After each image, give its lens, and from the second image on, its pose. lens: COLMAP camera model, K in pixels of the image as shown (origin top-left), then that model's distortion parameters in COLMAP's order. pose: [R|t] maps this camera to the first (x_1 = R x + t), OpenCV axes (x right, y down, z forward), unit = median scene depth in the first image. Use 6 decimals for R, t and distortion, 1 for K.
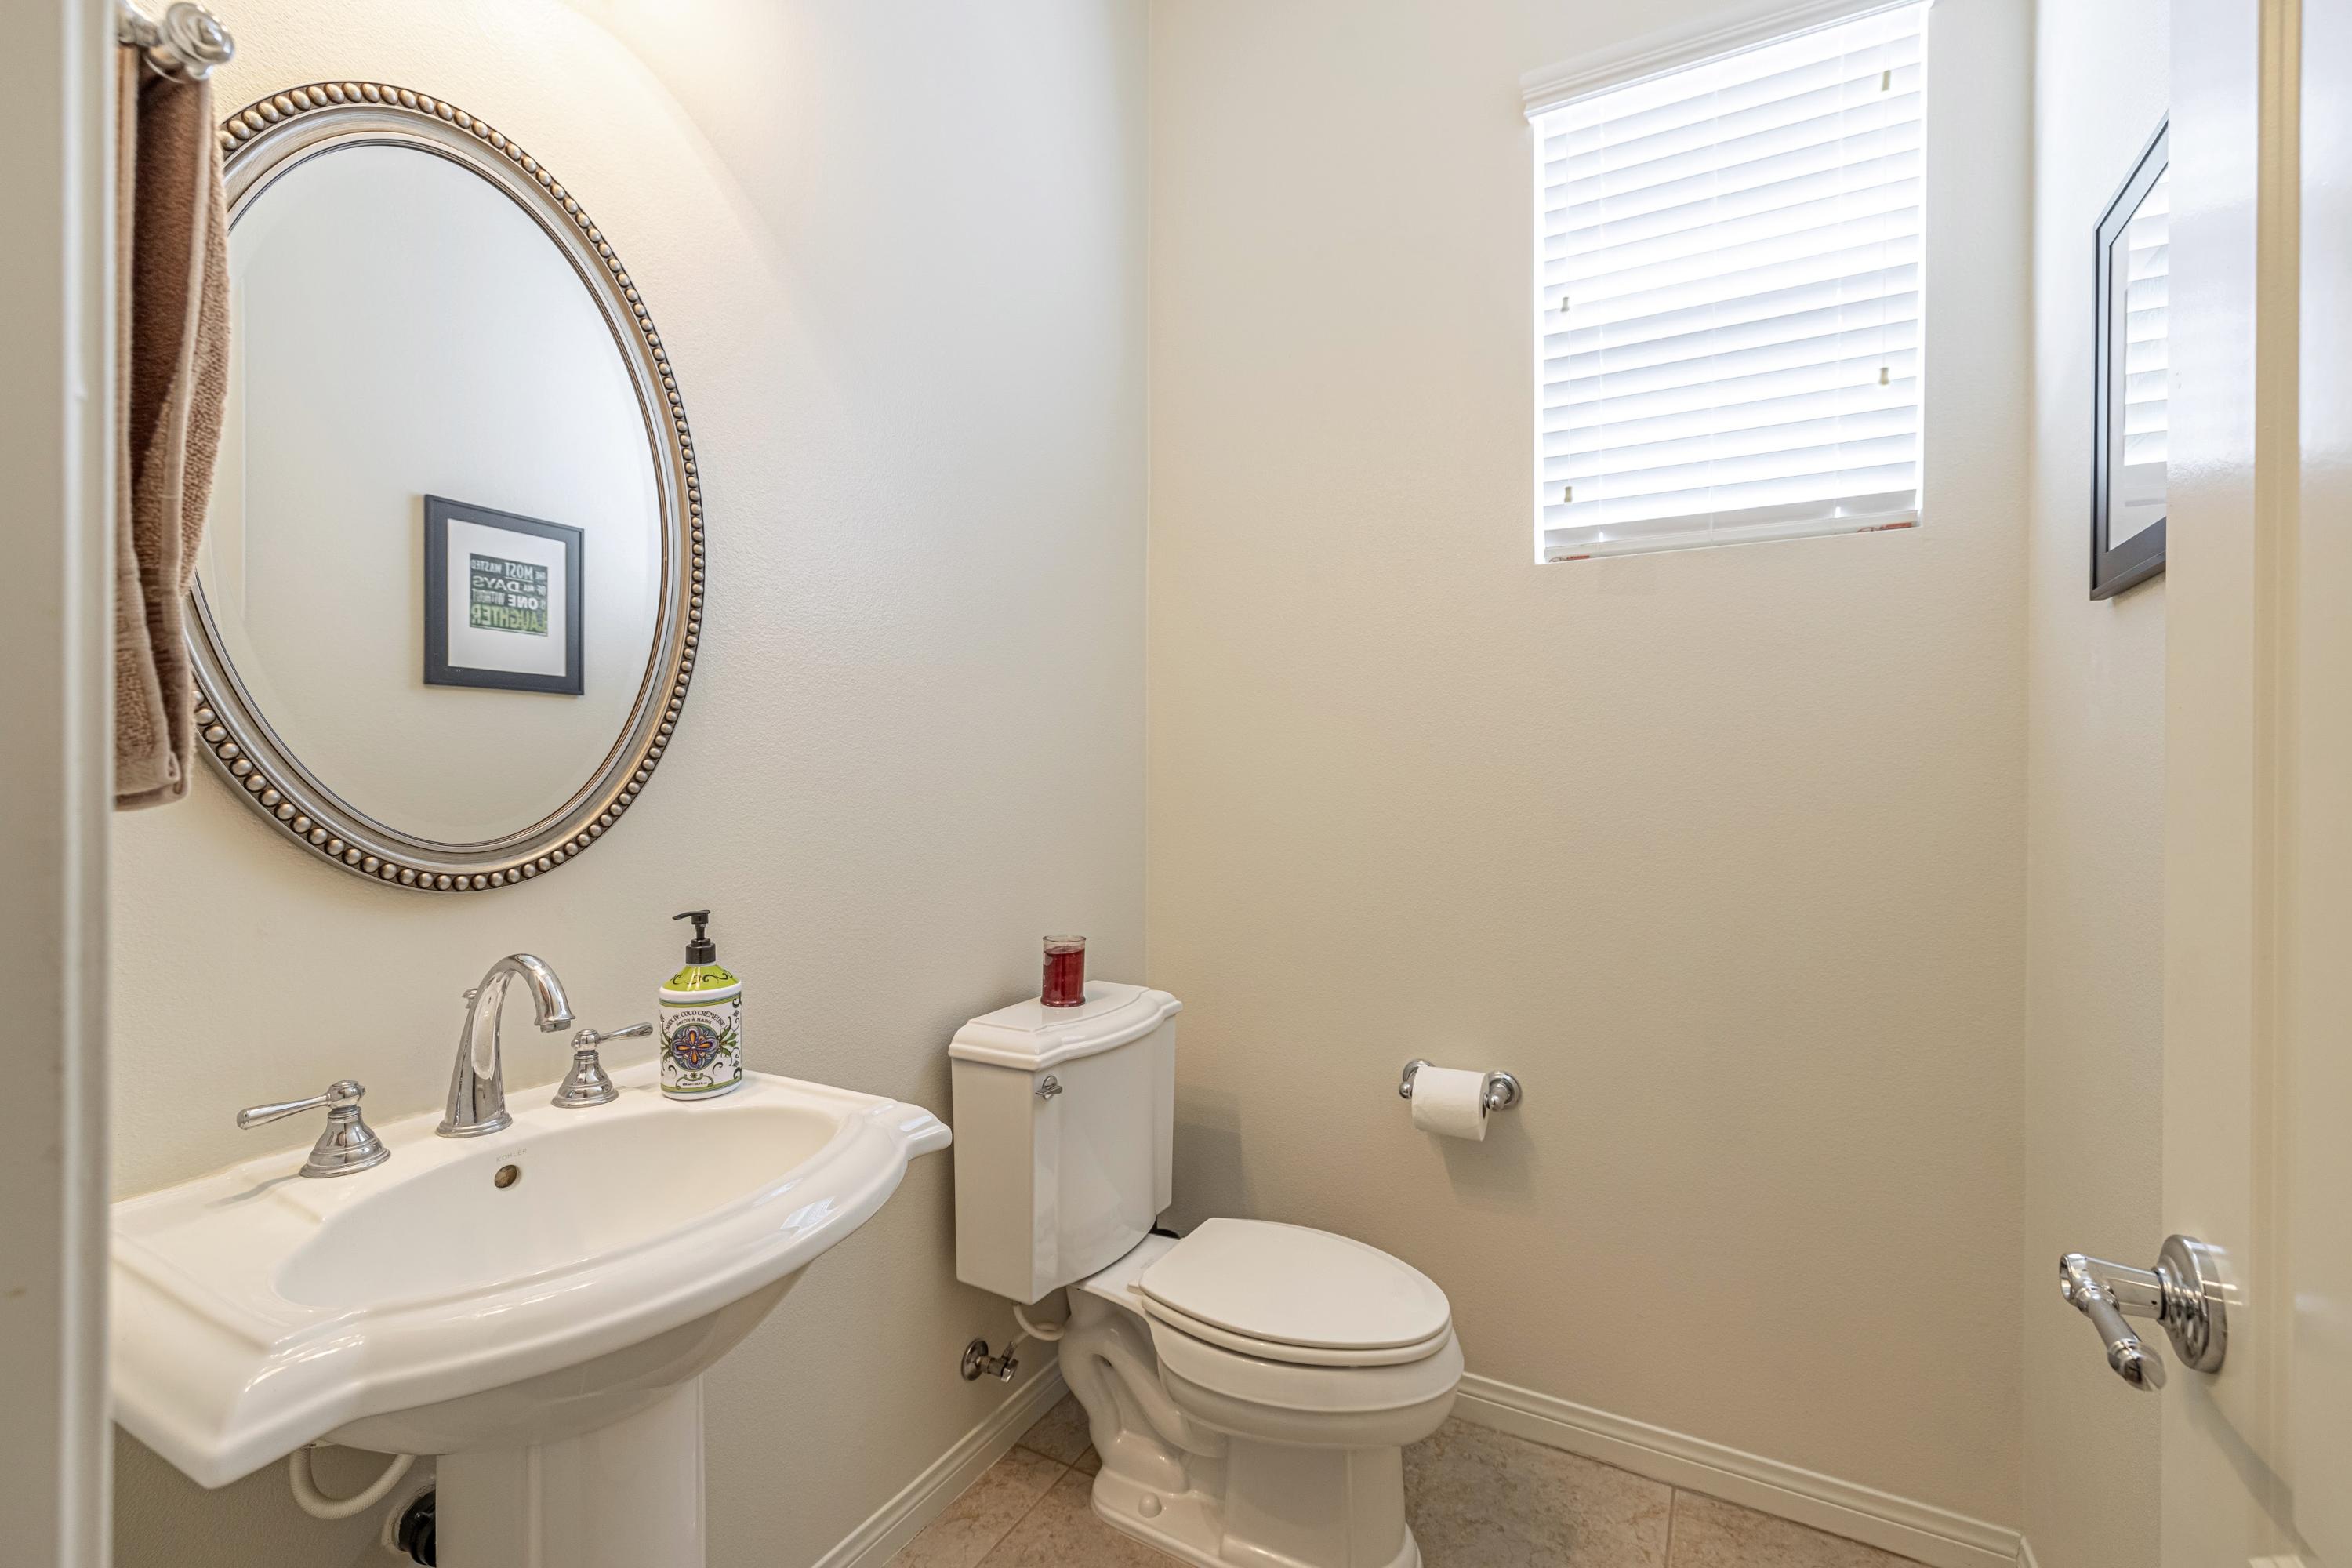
lens RADIAL K [[1024.3, 0, 1168.3], [0, 1024.3, 775.7], [0, 0, 1]] dist [0.004183, 0.000039]
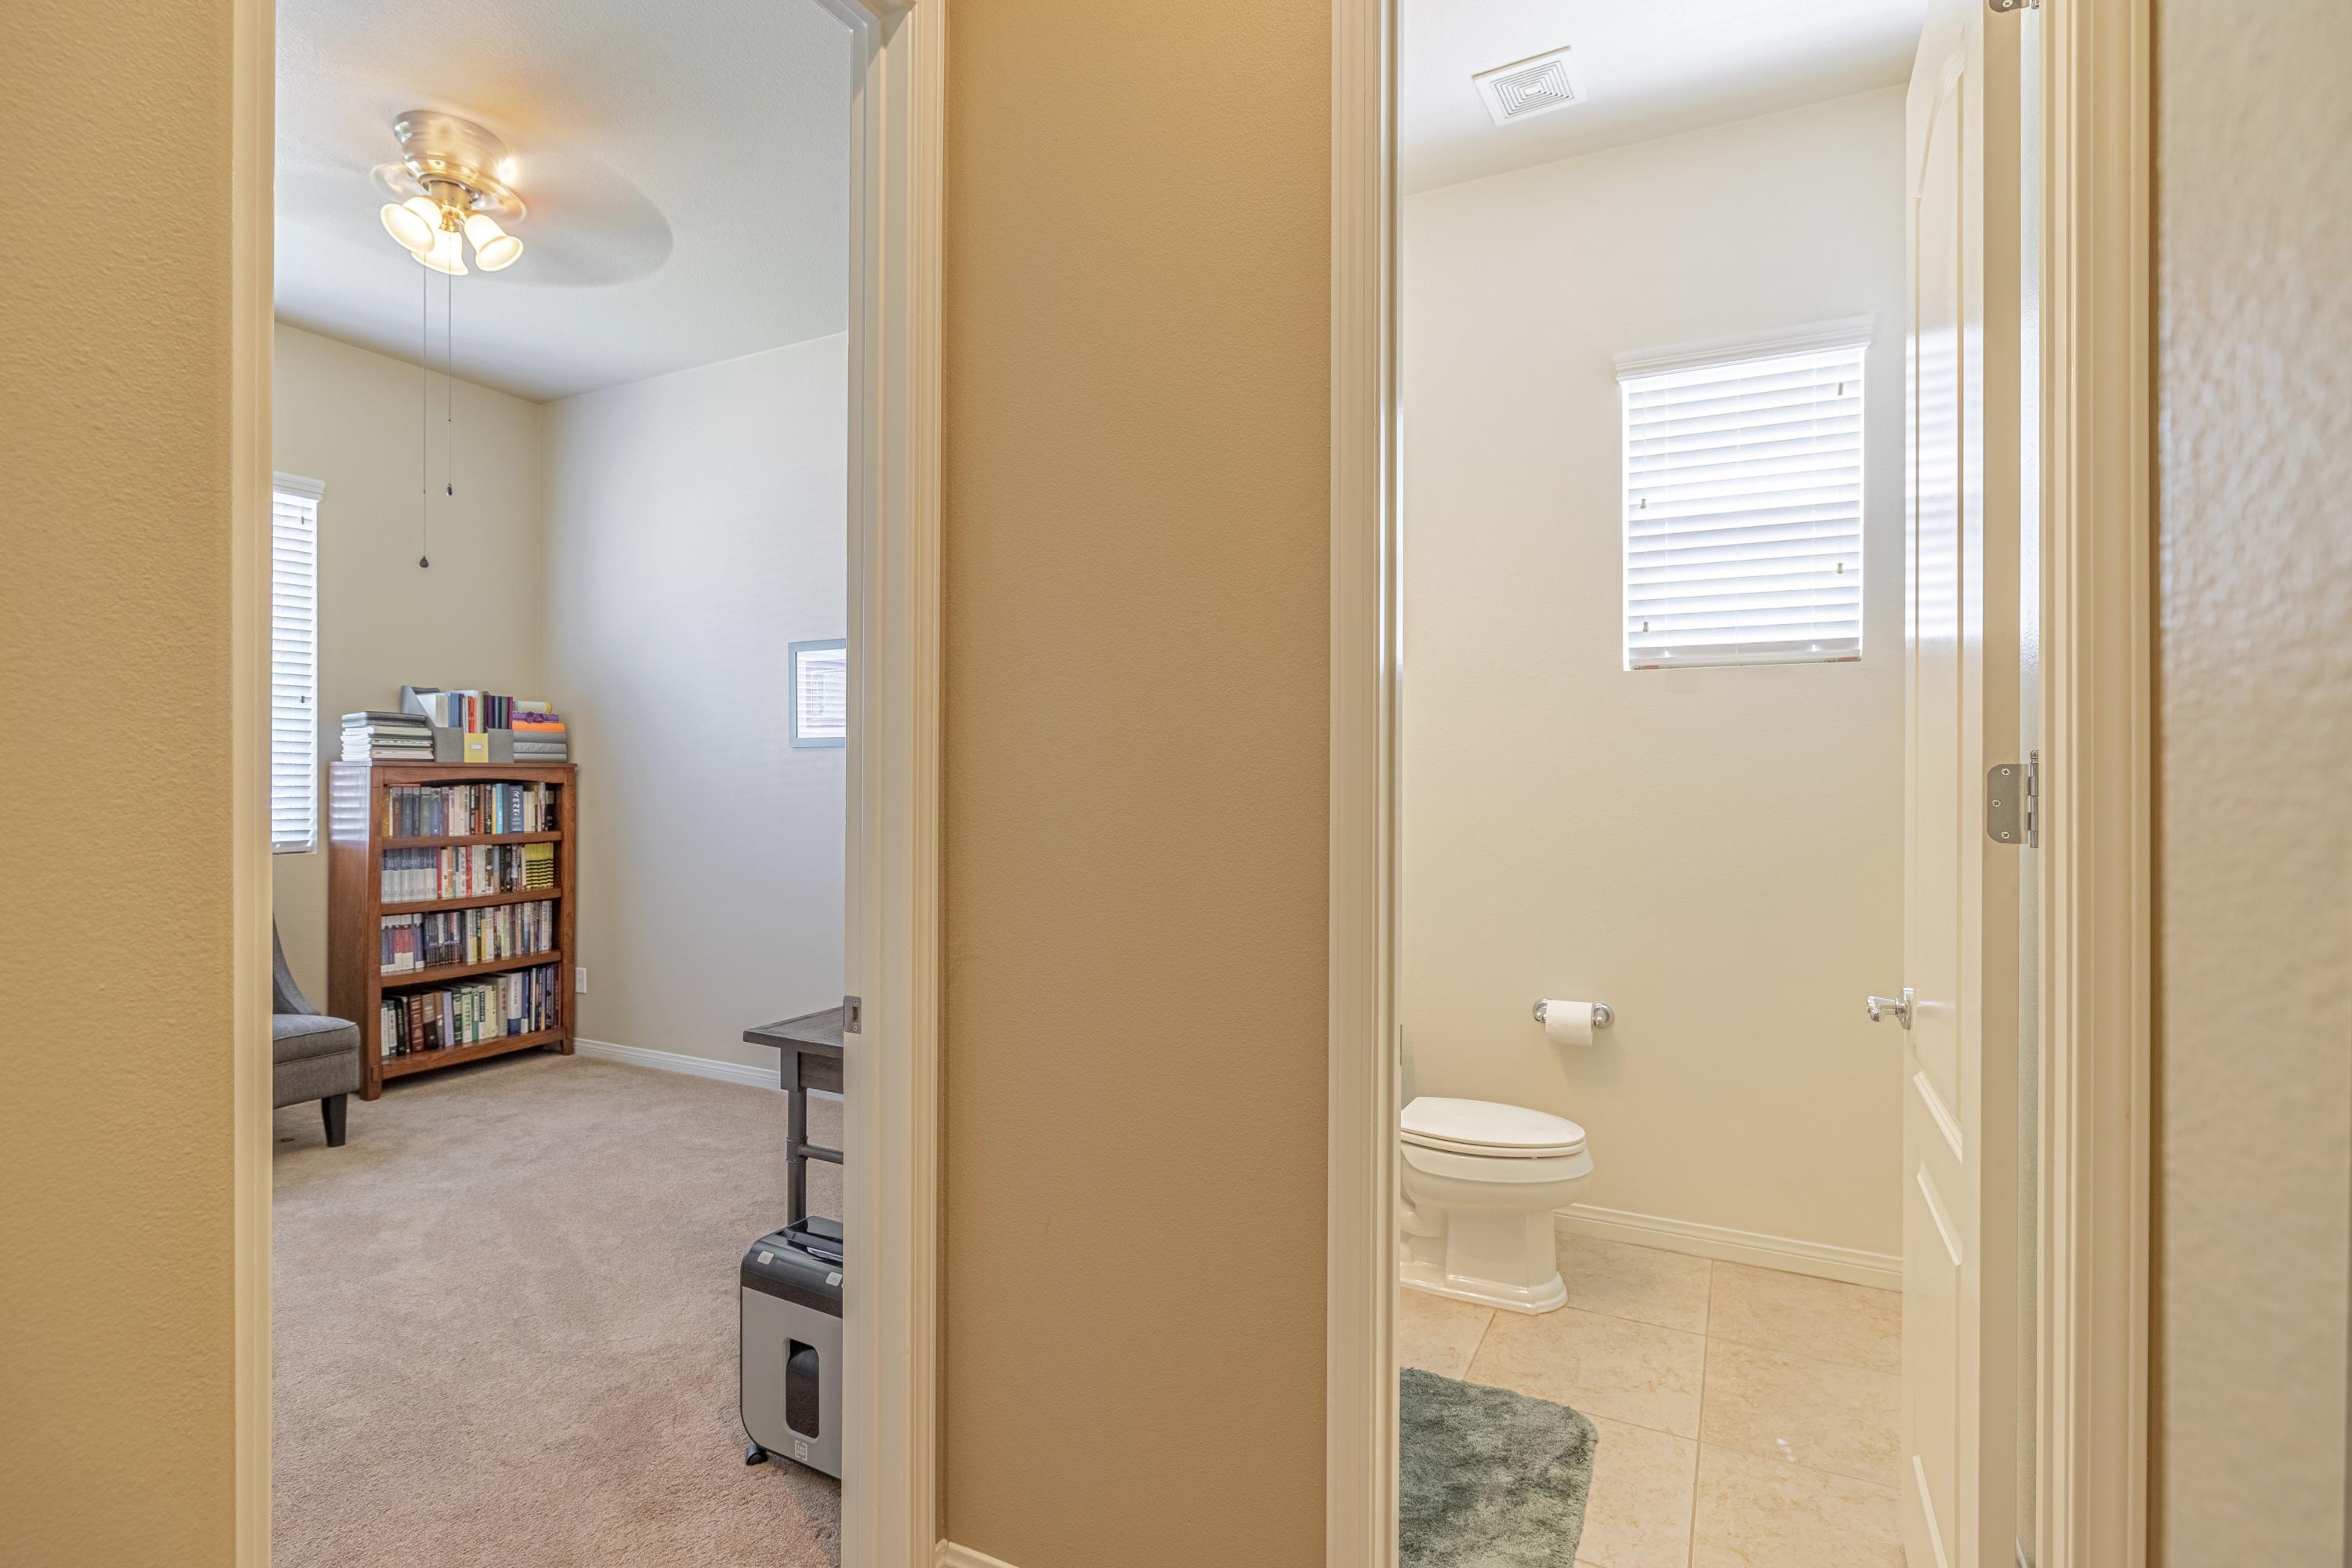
lens RADIAL K [[1132.2, 0, 1174.2], [0, 1132.2, 781.1], [0, 0, 1]] dist [-0.003716, -0.000188]
pose [[0.999468, 0.000826, 0.032608, -0.374190], [-0.000735, 0.999996, -0.002776, -0.037500], [-0.032610, 0.002750, 0.999464, -0.677575]]
